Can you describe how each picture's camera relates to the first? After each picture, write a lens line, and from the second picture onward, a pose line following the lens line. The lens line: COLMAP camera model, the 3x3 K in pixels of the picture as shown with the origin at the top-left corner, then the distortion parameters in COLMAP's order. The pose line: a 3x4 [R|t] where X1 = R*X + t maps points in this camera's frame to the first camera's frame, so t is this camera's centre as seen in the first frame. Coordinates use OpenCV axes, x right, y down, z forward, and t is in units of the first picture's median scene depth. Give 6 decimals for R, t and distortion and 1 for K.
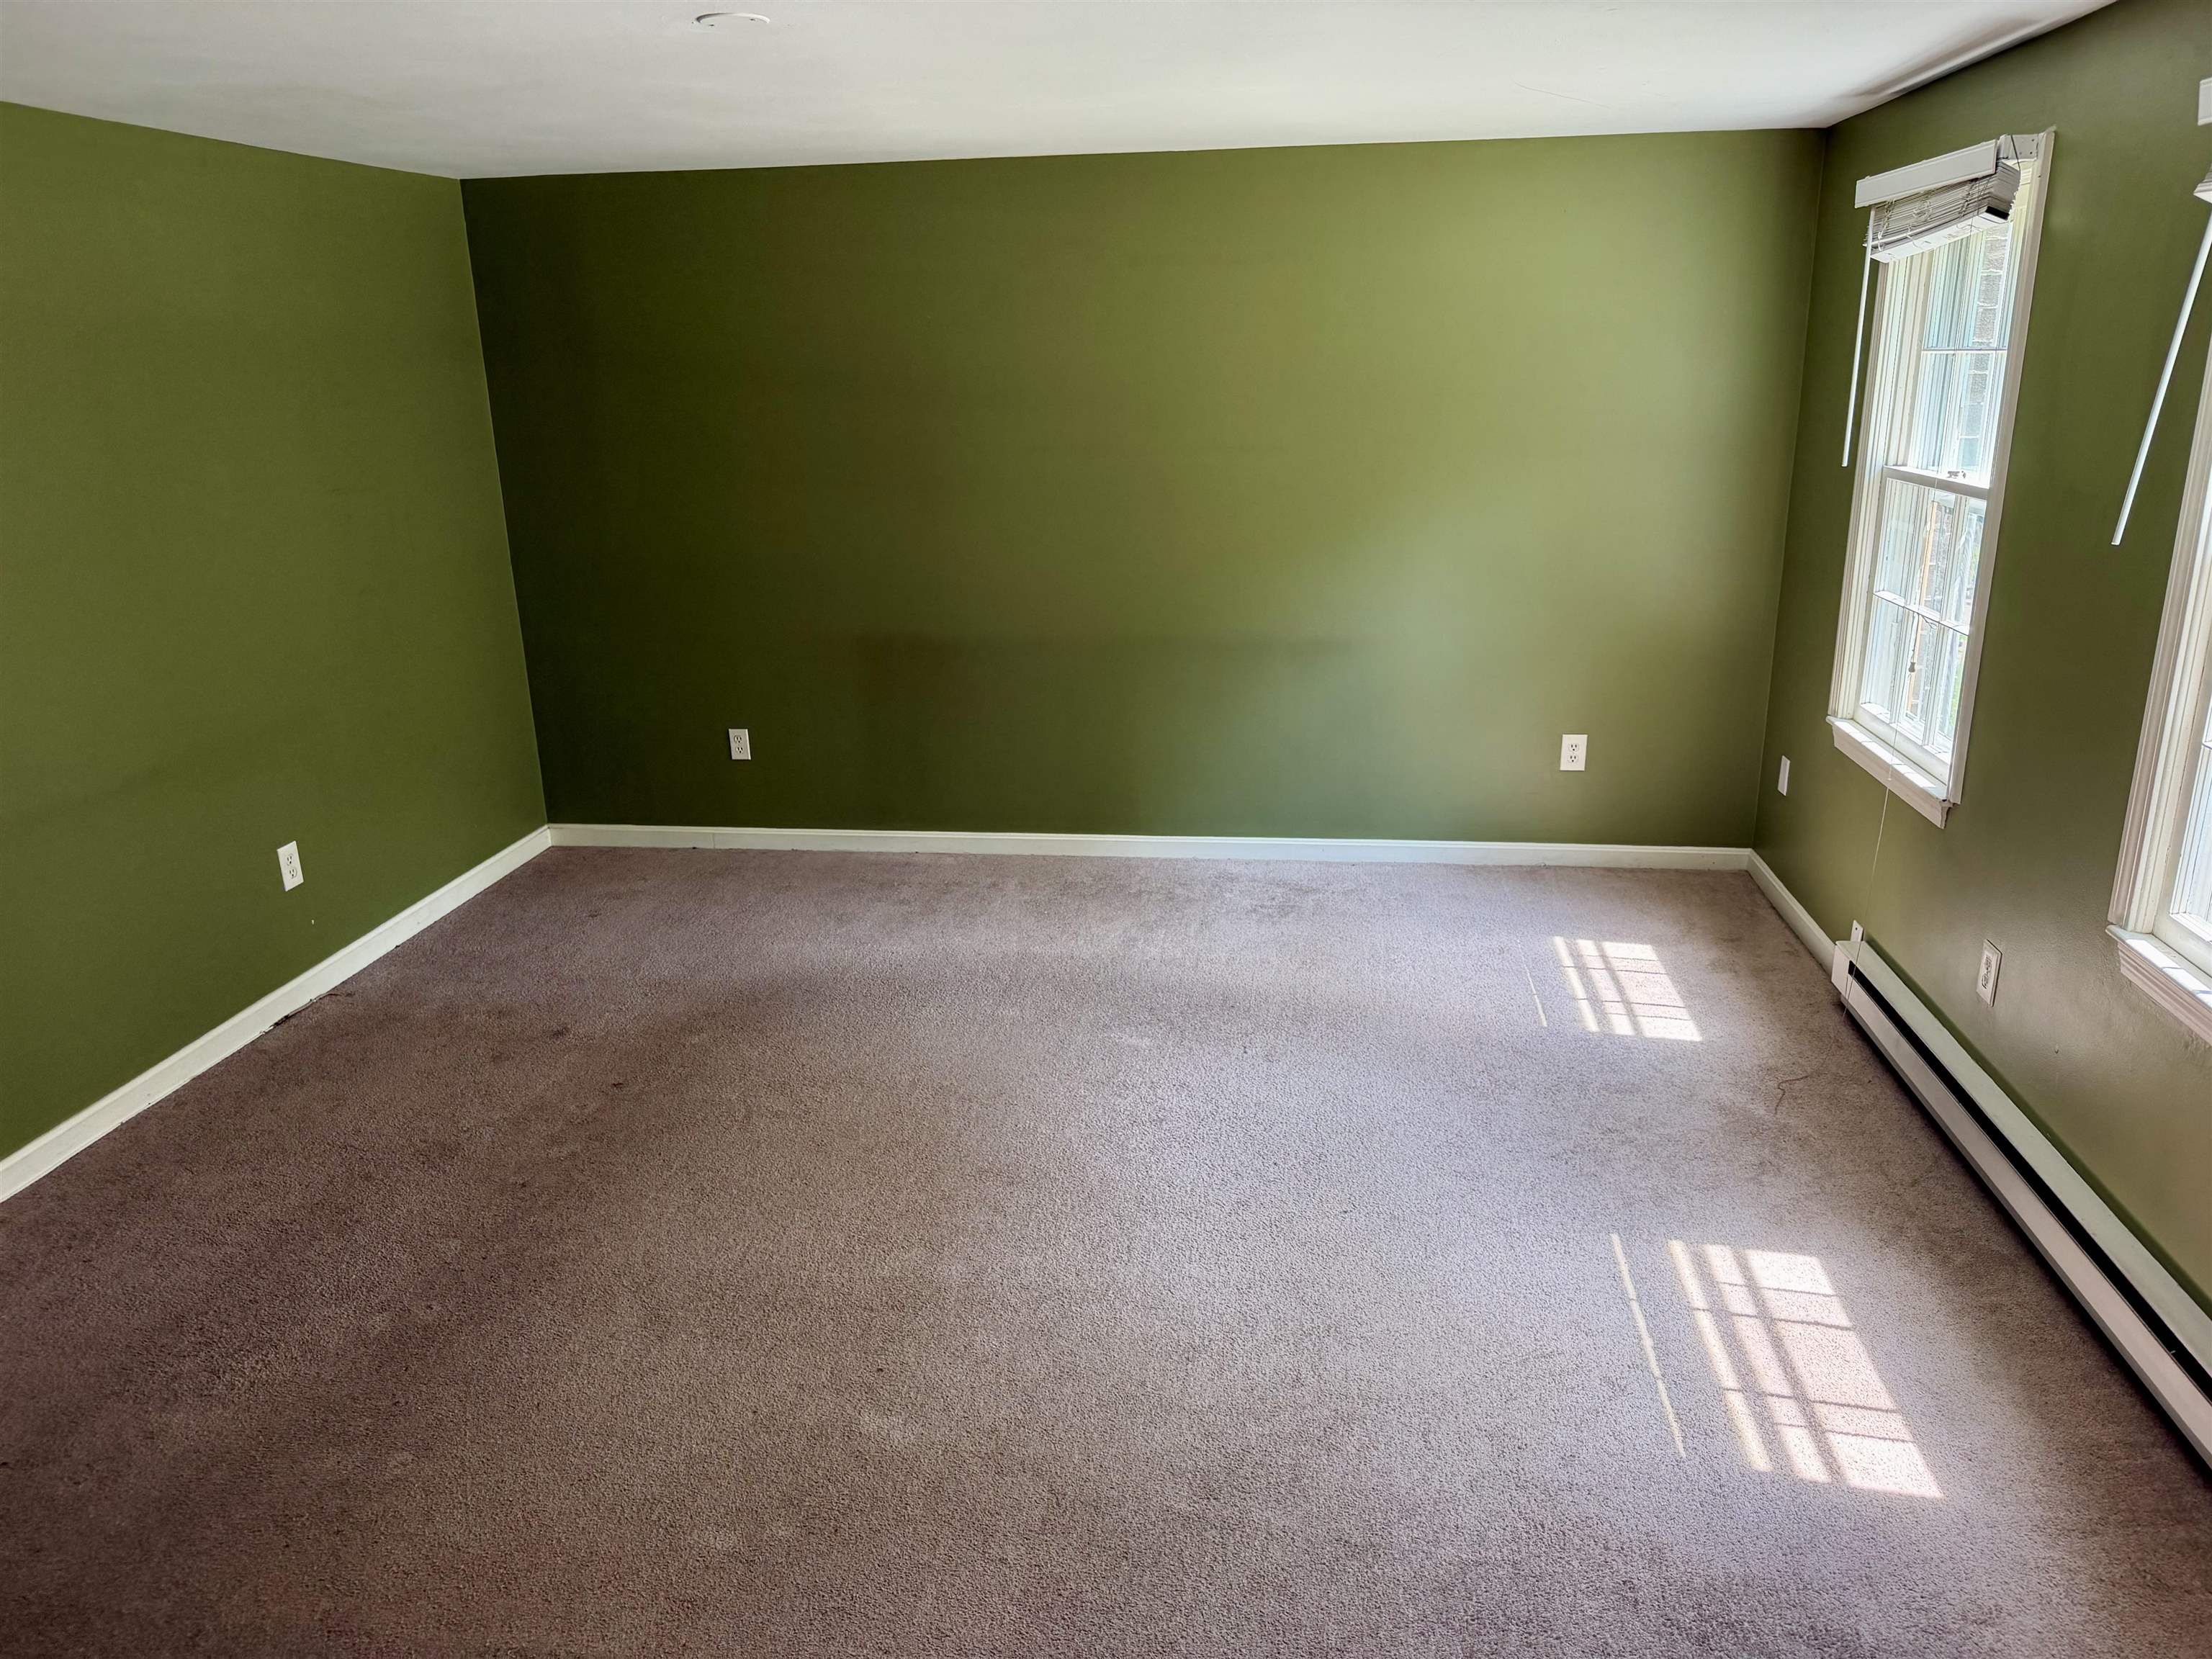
lens RADIAL K [[1547.3, 0, 1105.4], [0, 1547.3, 834.0], [0, 0, 1]] dist [0.050610, -0.065350]
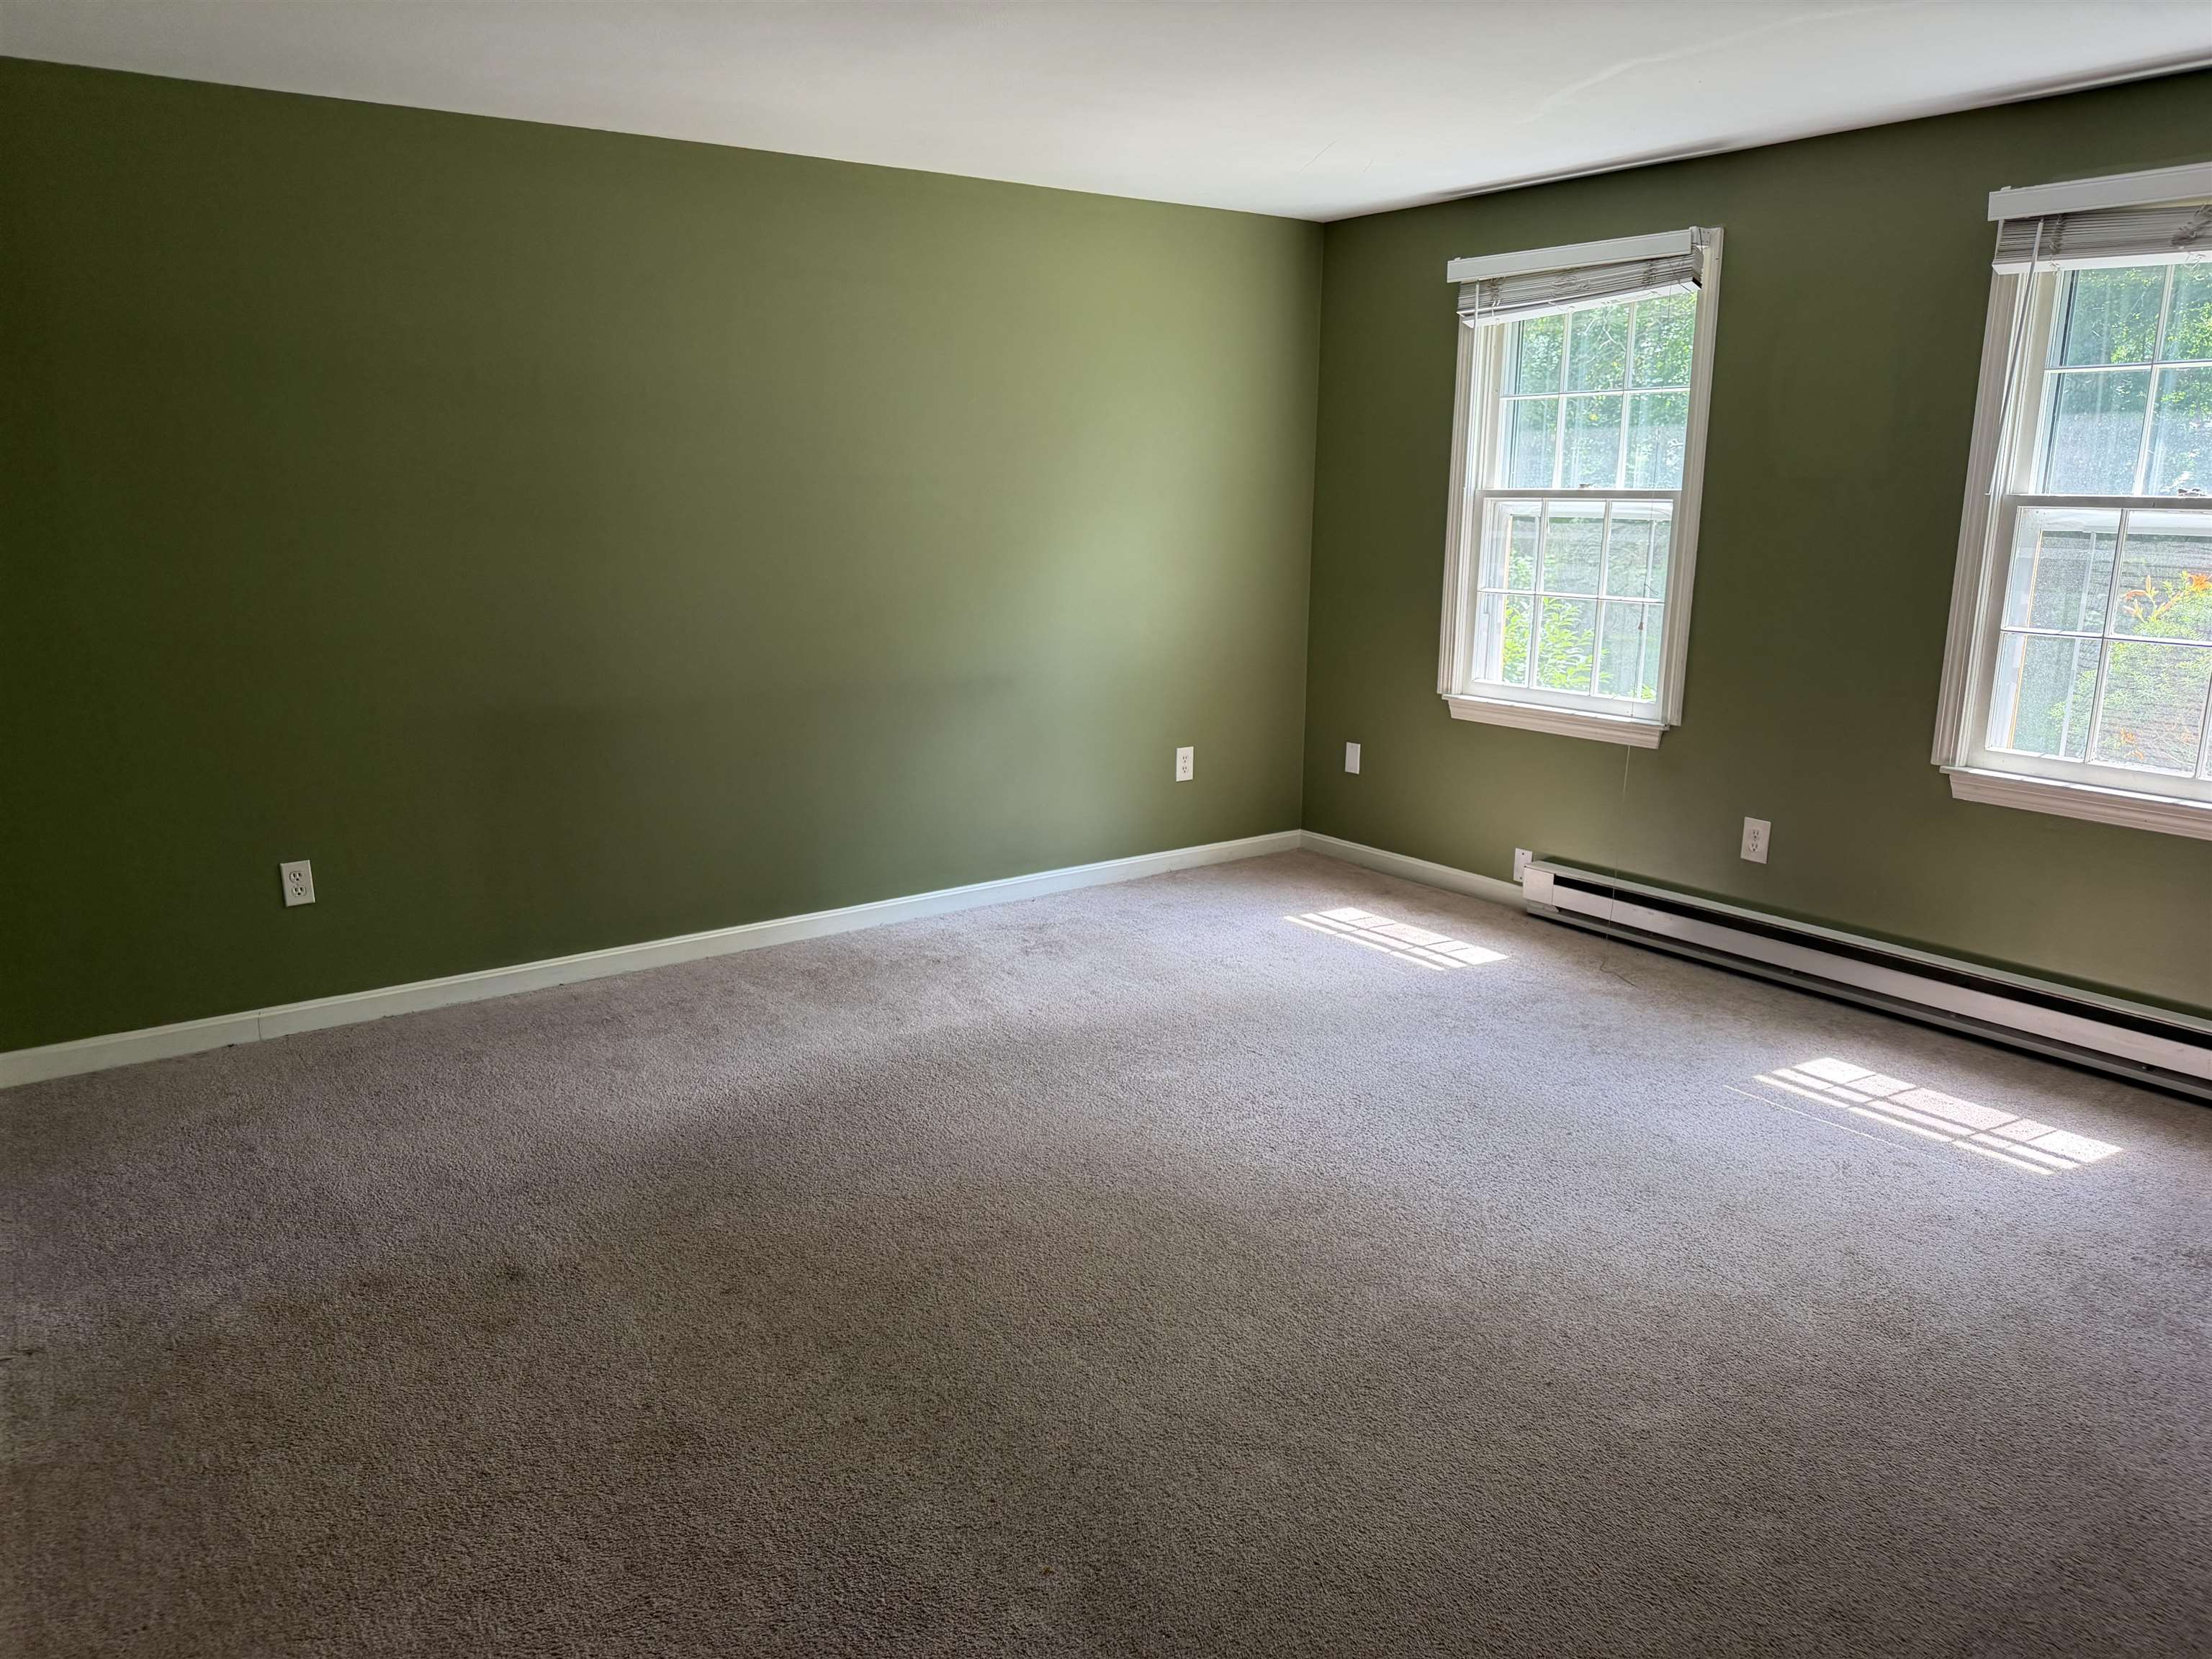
lens RADIAL K [[1547.3, 0, 1105.4], [0, 1547.3, 834.0], [0, 0, 1]] dist [0.050610, -0.065350]
pose [[0.724660, -0.133946, 0.675963, -0.509641], [0.185801, 0.982577, -0.004483, -0.009352], [-0.663586, 0.128843, 0.736922, 0.259663]]
